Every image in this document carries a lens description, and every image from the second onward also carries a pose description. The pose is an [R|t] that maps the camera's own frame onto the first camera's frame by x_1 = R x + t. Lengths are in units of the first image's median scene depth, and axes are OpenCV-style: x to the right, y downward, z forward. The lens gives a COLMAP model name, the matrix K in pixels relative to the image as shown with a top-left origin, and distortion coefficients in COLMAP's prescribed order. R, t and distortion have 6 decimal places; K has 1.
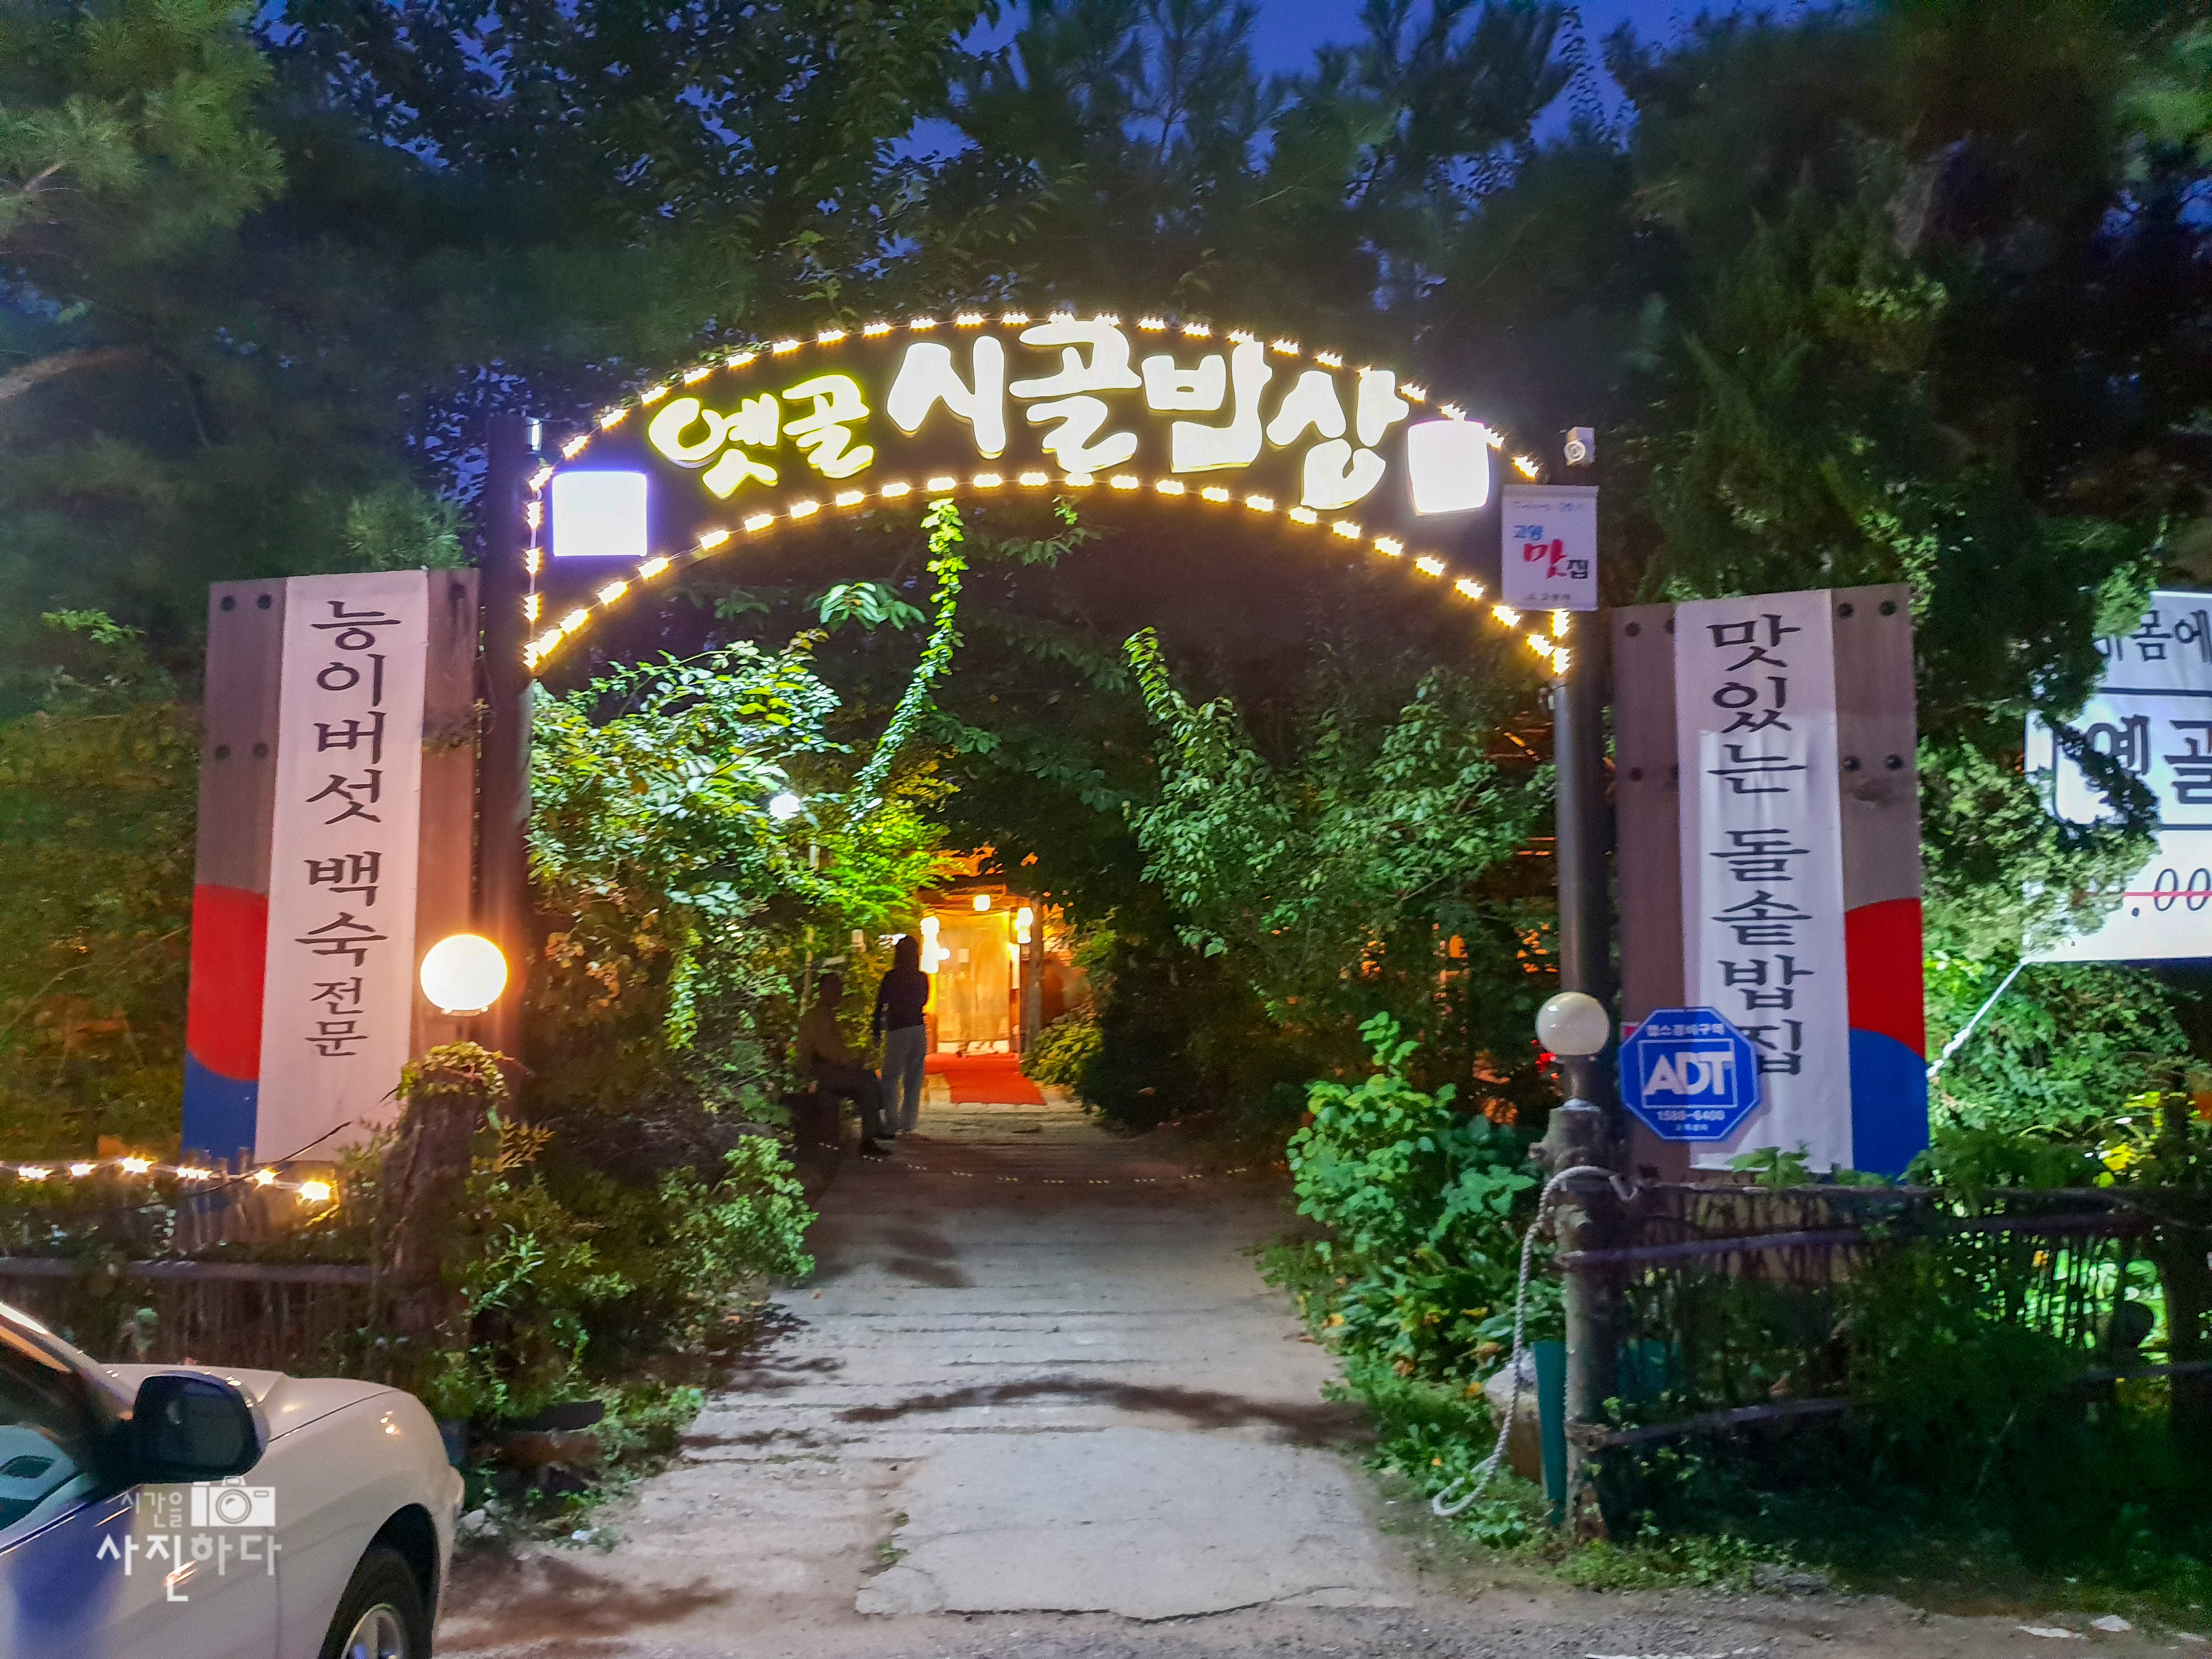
lens RADIAL K [[1682.6, 0, 1111.1], [0, 1682.6, 884.1], [0, 0, 1]] dist [0.003481, 0.001727]
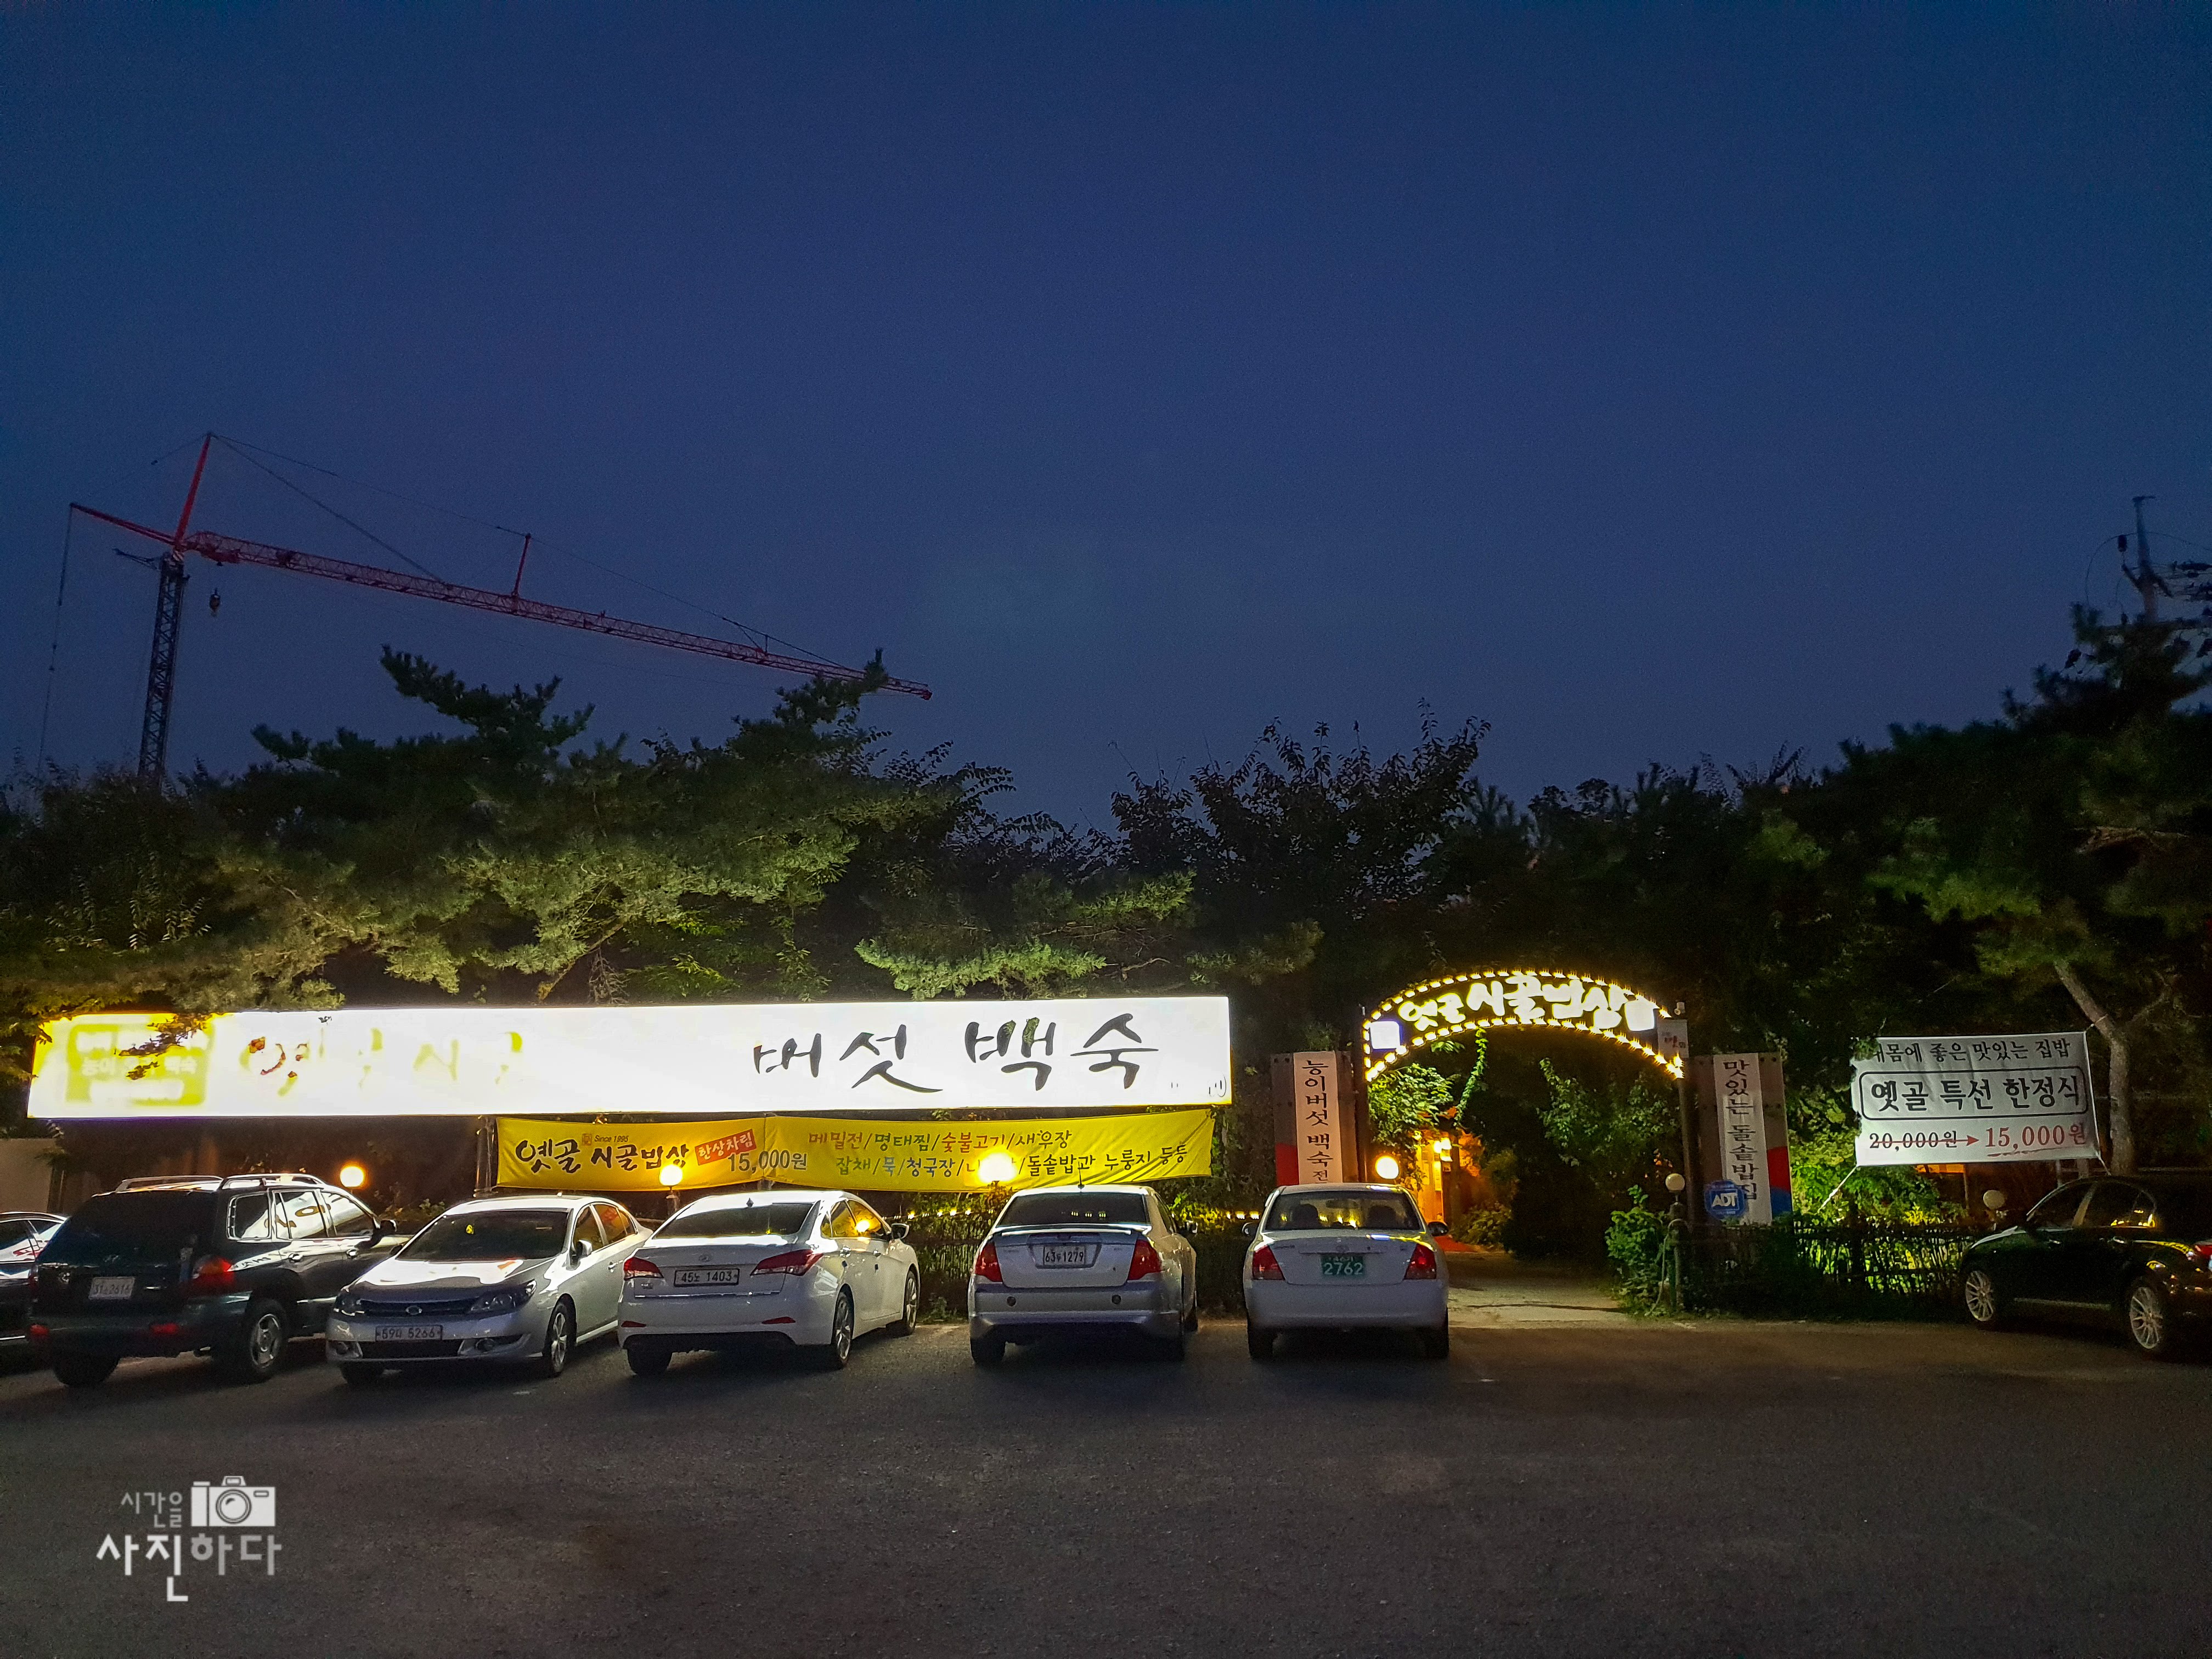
lens RADIAL K [[1689.3, 0, 1106.0], [0, 1689.3, 829.5], [0, 0, 1]] dist [0.111744, -0.348267]
pose [[0.980628, -0.040912, -0.191557, -0.177249], [0.010114, 0.987215, -0.159071, -0.085188], [0.195616, 0.154052, 0.968505, -2.568957]]
